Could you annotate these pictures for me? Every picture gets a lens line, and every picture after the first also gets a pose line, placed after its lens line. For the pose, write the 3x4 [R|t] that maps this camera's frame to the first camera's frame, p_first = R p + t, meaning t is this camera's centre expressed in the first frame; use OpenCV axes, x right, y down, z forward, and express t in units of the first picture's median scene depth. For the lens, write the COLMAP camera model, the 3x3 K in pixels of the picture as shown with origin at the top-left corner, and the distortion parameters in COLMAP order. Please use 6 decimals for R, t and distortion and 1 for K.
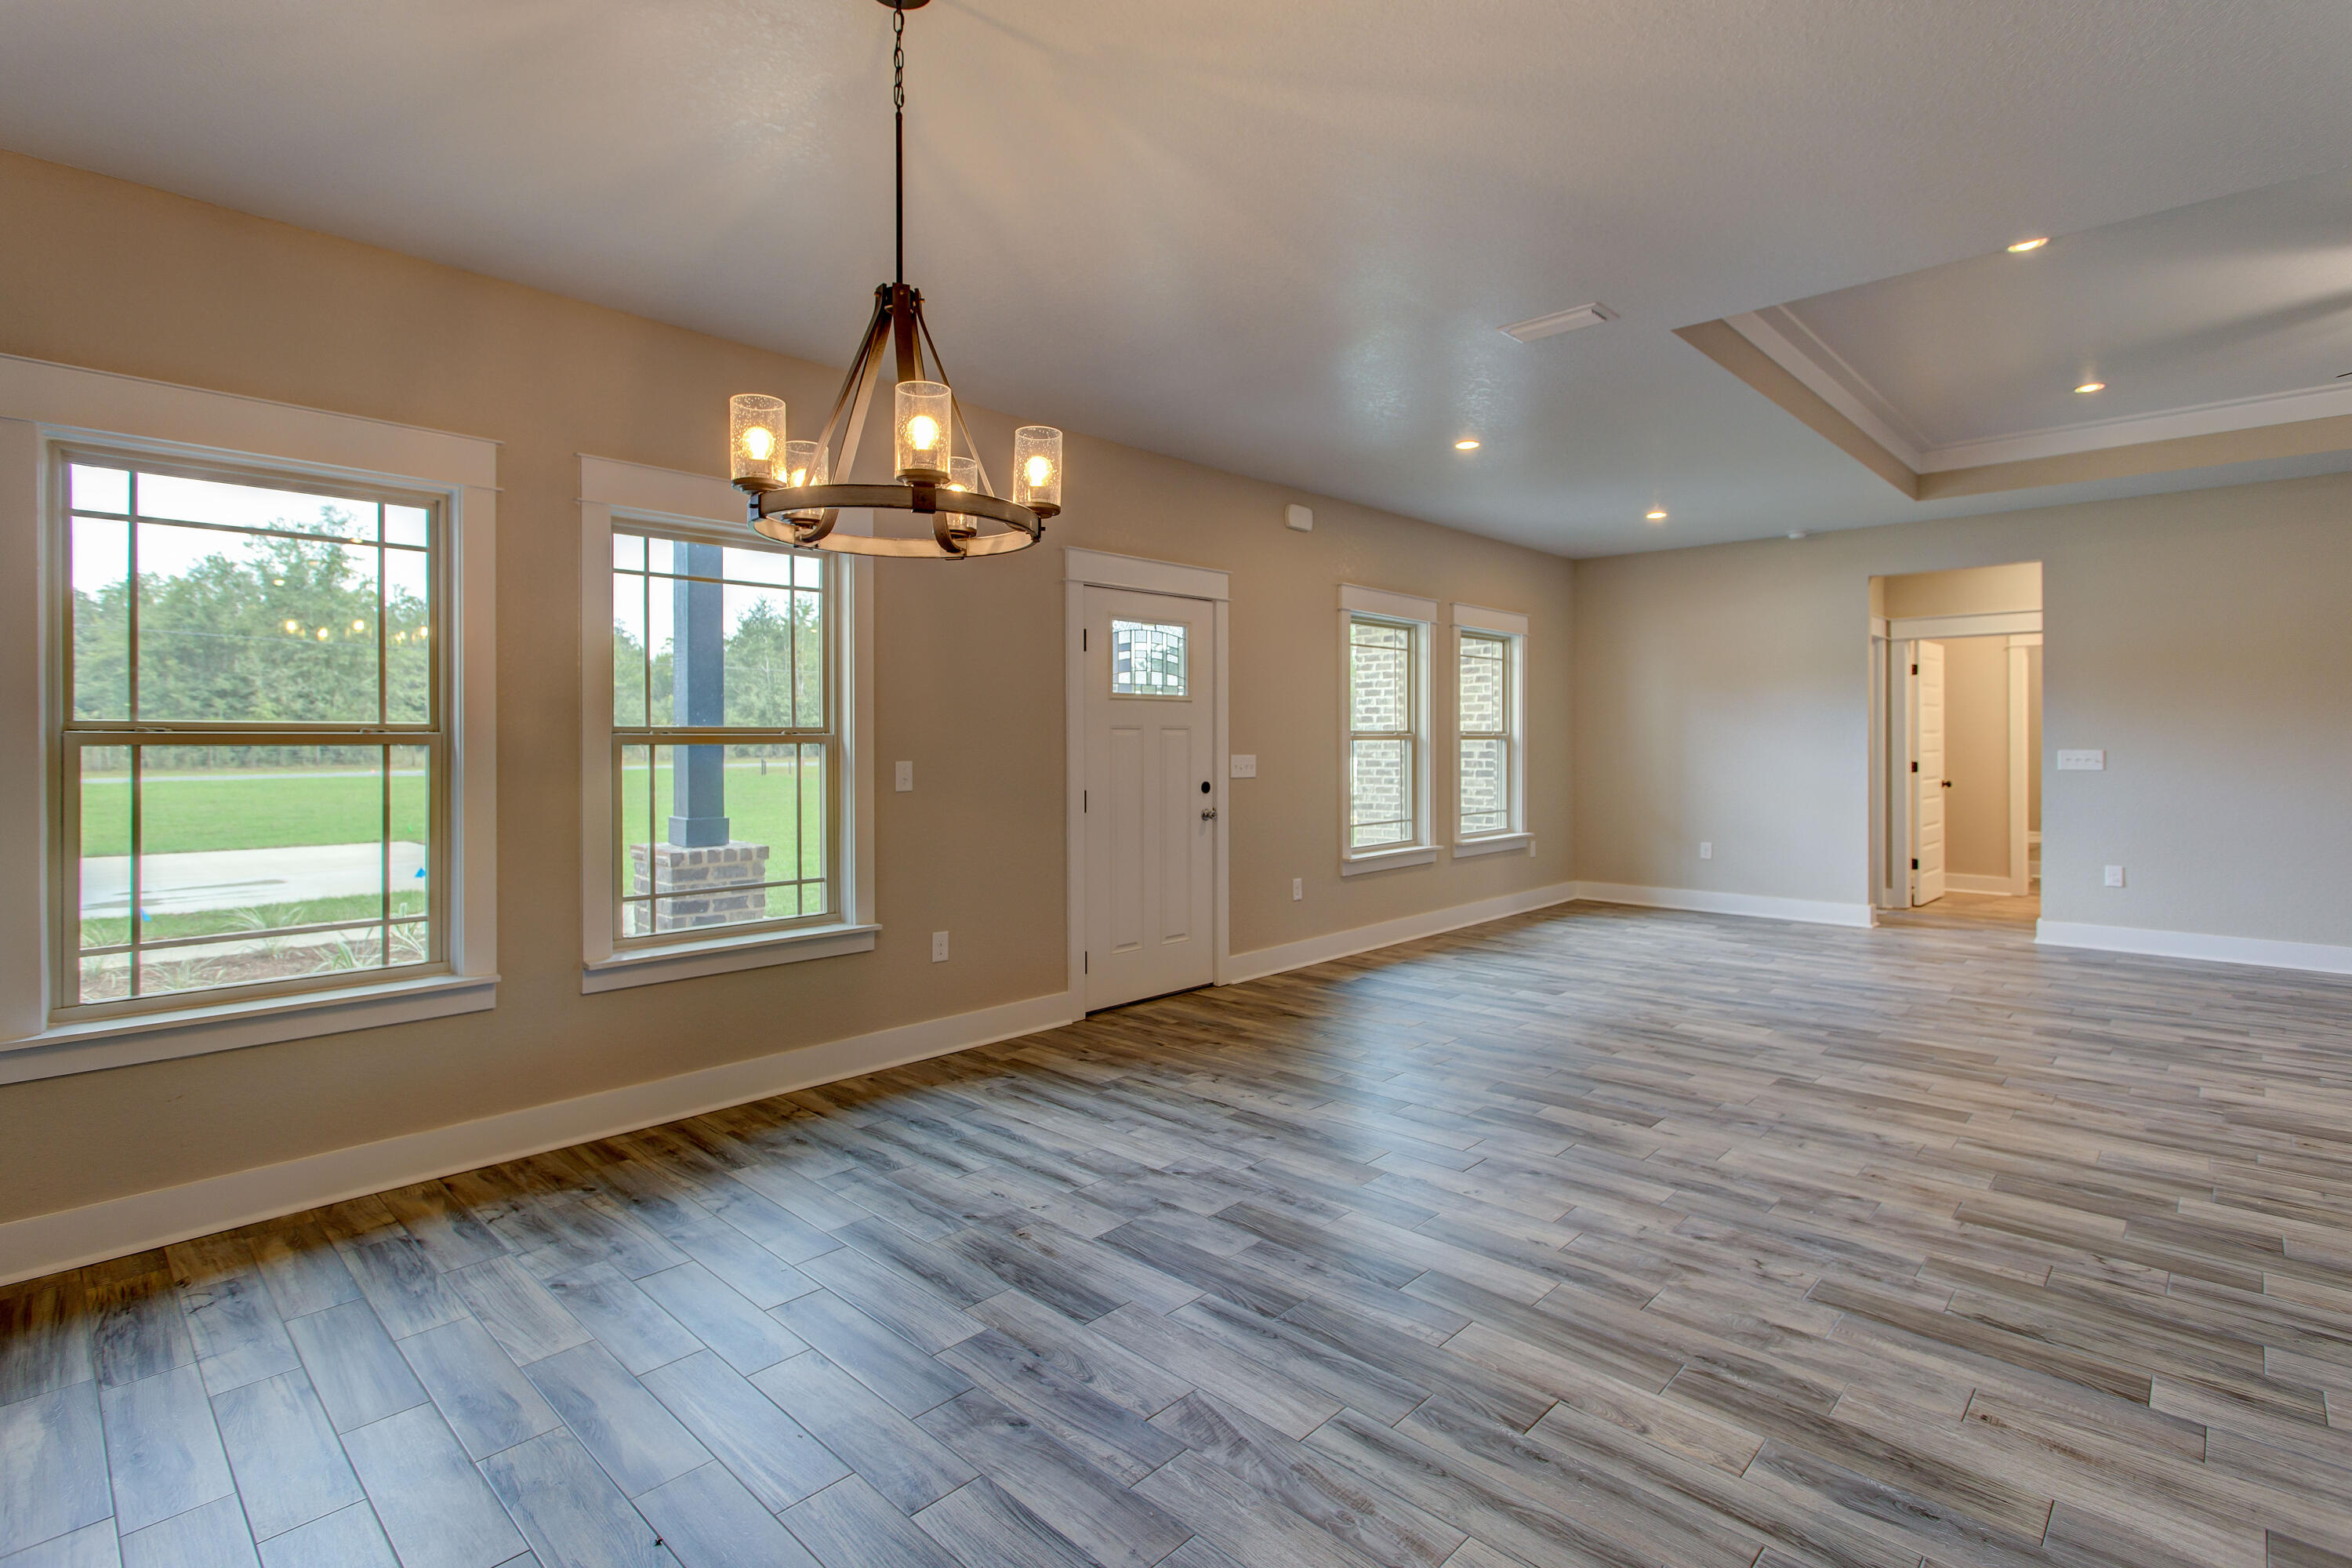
lens RADIAL K [[1120.4, 0, 1204.7], [0, 1120.4, 736.3], [0, 0, 1]] dist [0.001135, 0.000610]
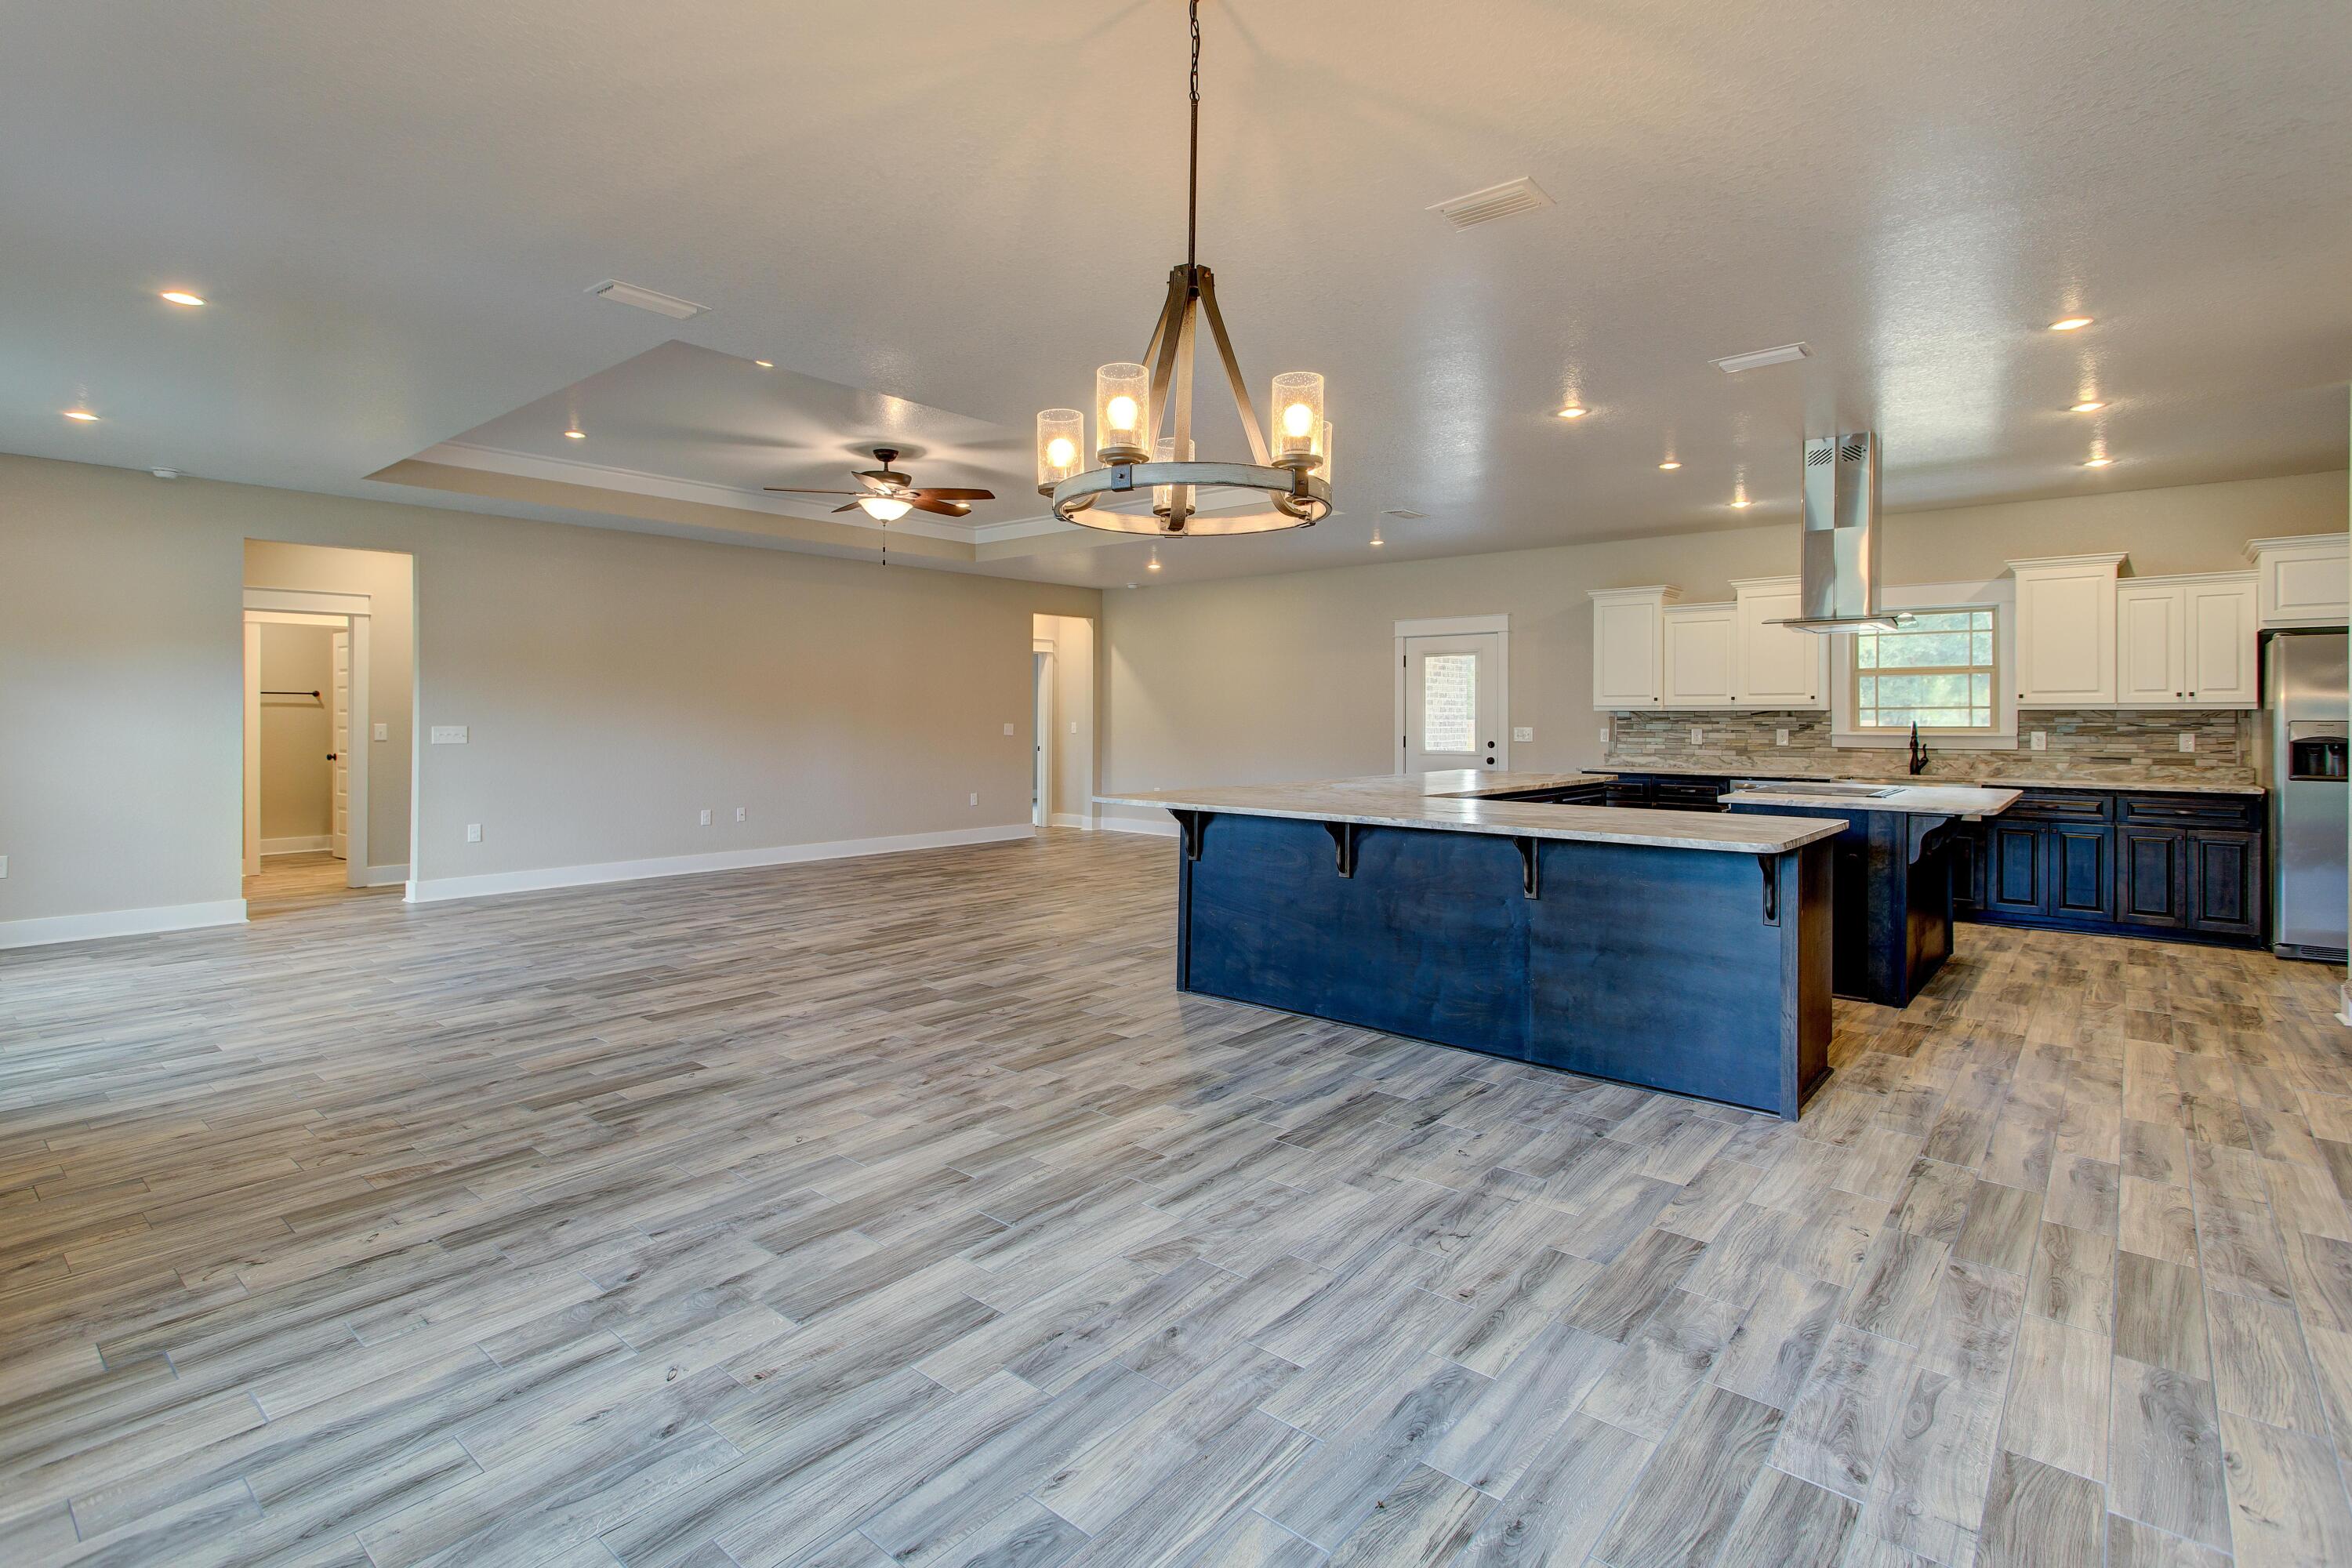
lens RADIAL K [[1119.0, 0, 1156.4], [0, 1119.0, 715.0], [0, 0, 1]] dist [0.003271, 0.001592]
pose [[-0.032938, 0.004136, 0.999449, -0.871975], [-0.004263, 0.999982, -0.004278, 0.005732], [-0.999448, -0.004402, -0.032920, 0.722514]]
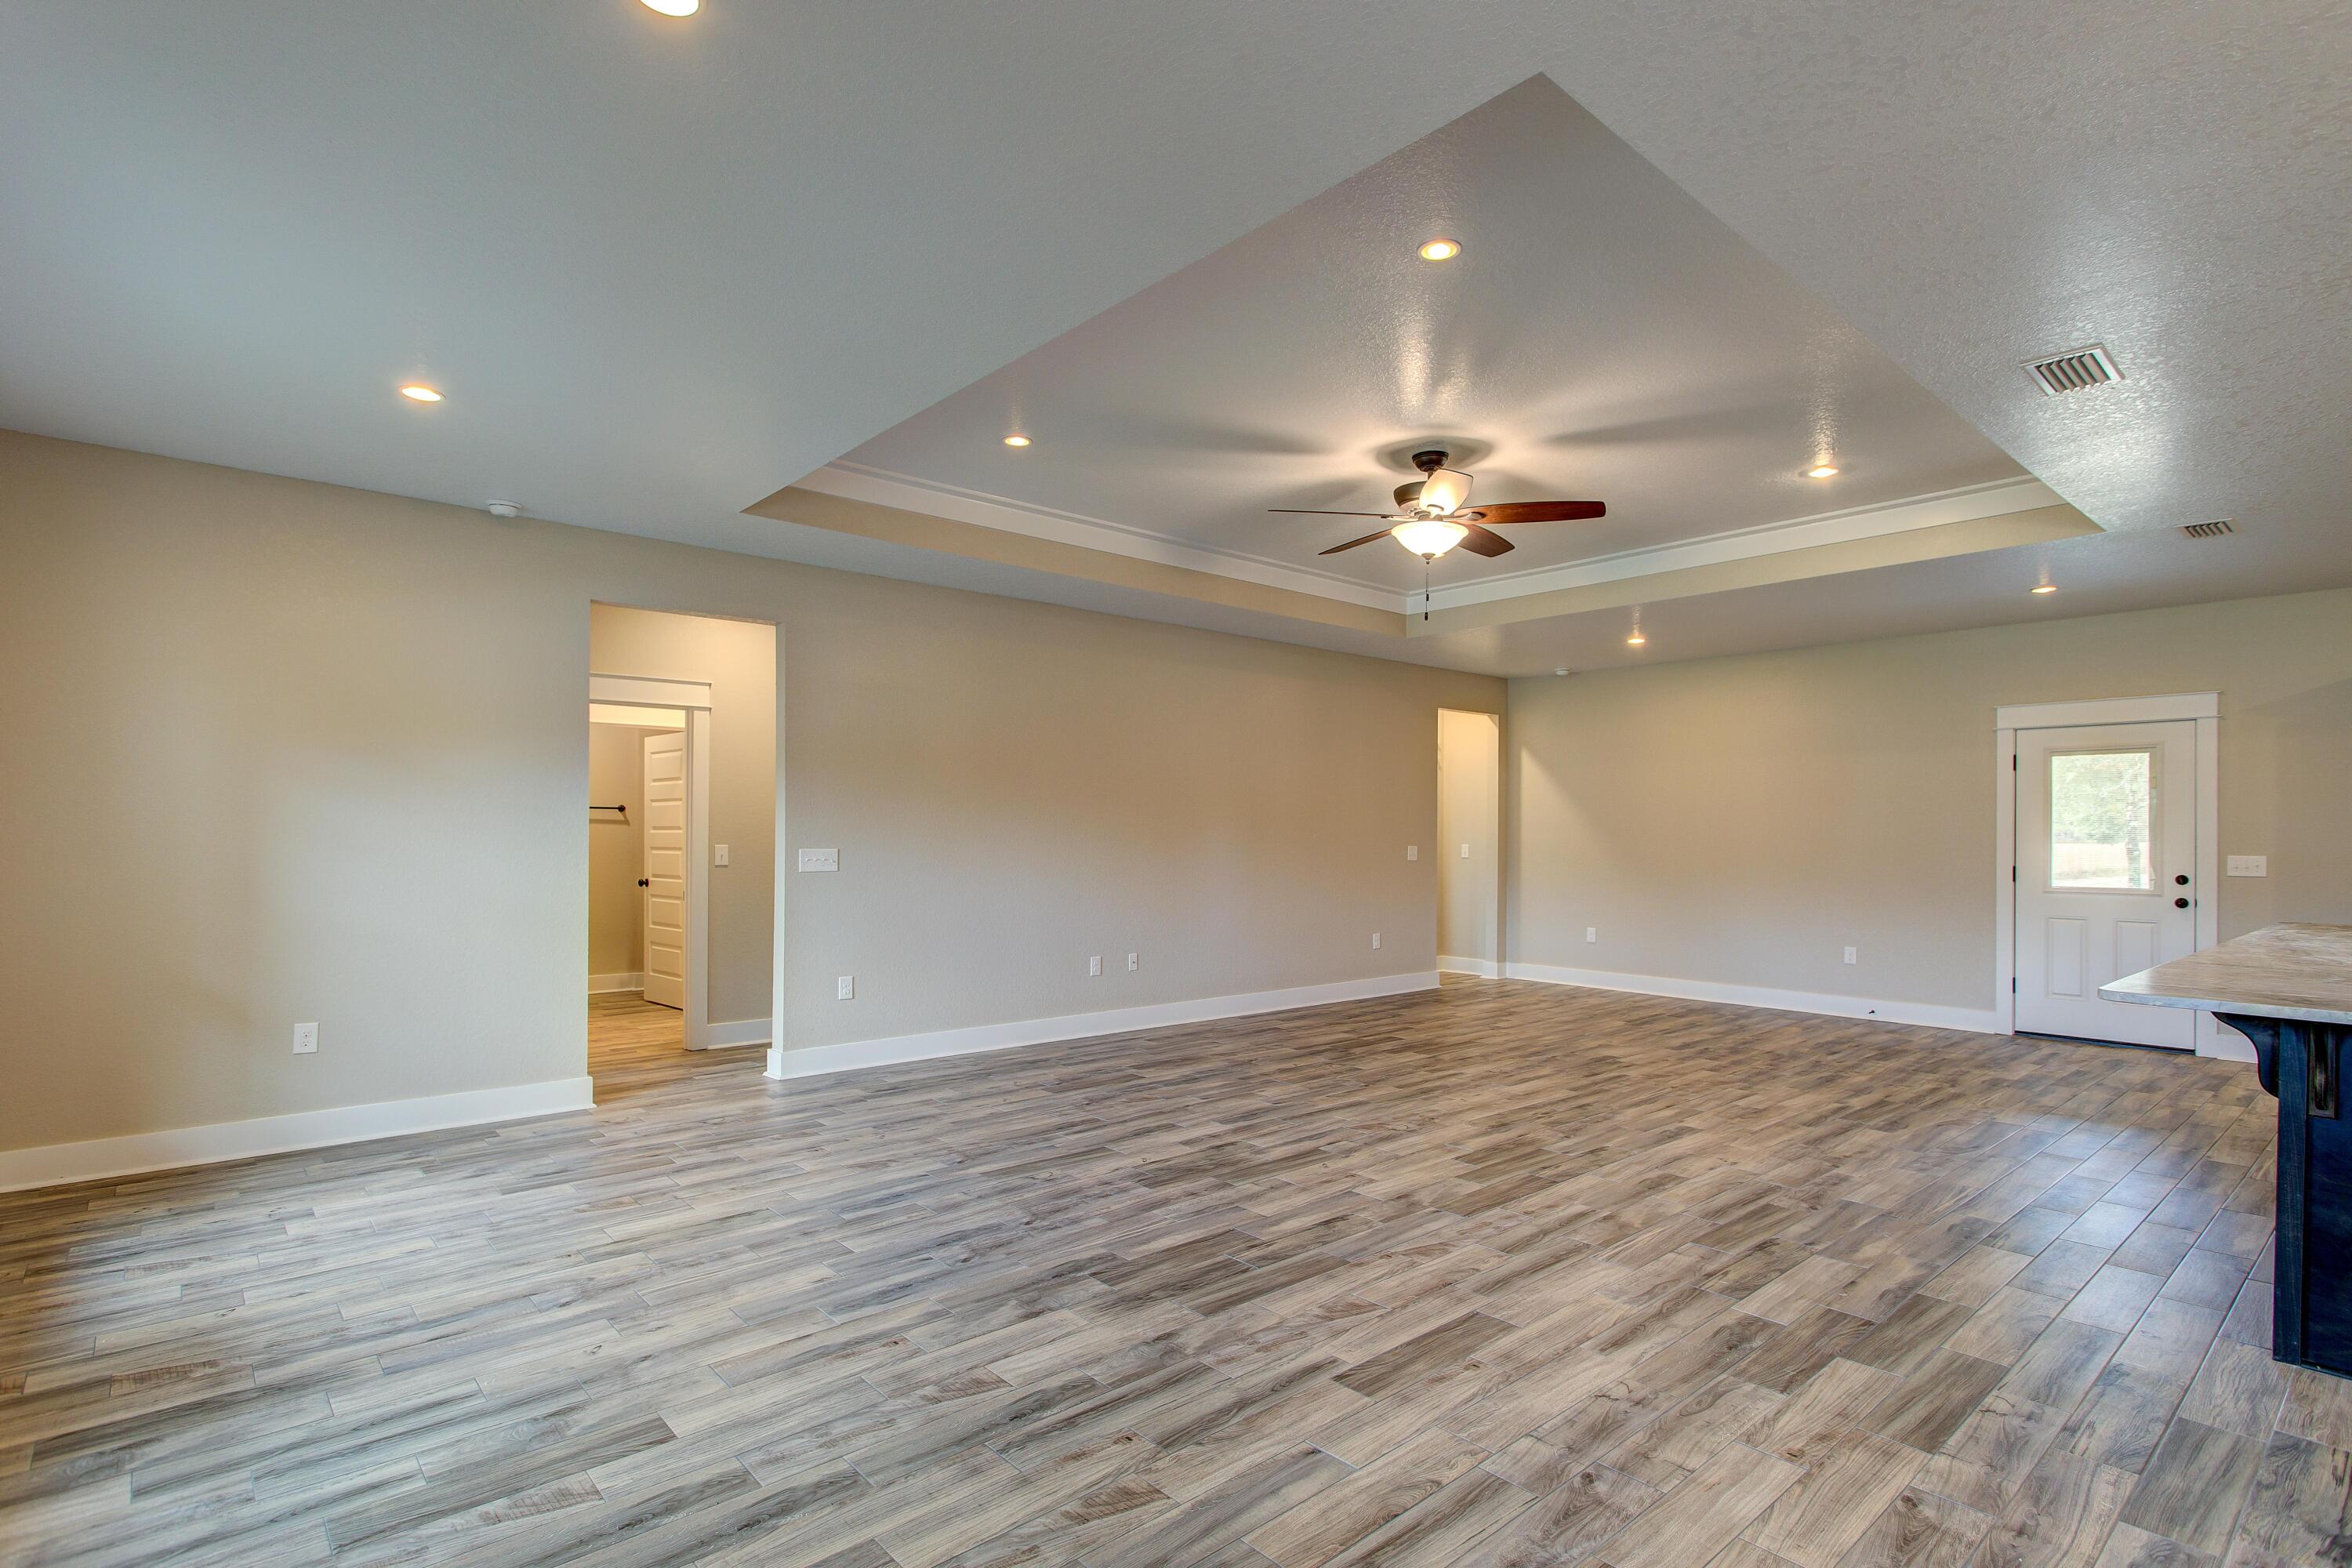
lens RADIAL K [[1147.6, 0, 1181.1], [0, 1147.6, 836.2], [0, 0, 1]] dist [0.002020, 0.000465]
pose [[0.107323, 0.002883, 0.994220, -0.182316], [-0.007501, 0.999970, -0.002089, 0.005118], [-0.994196, -0.007234, 0.107341, 1.414808]]
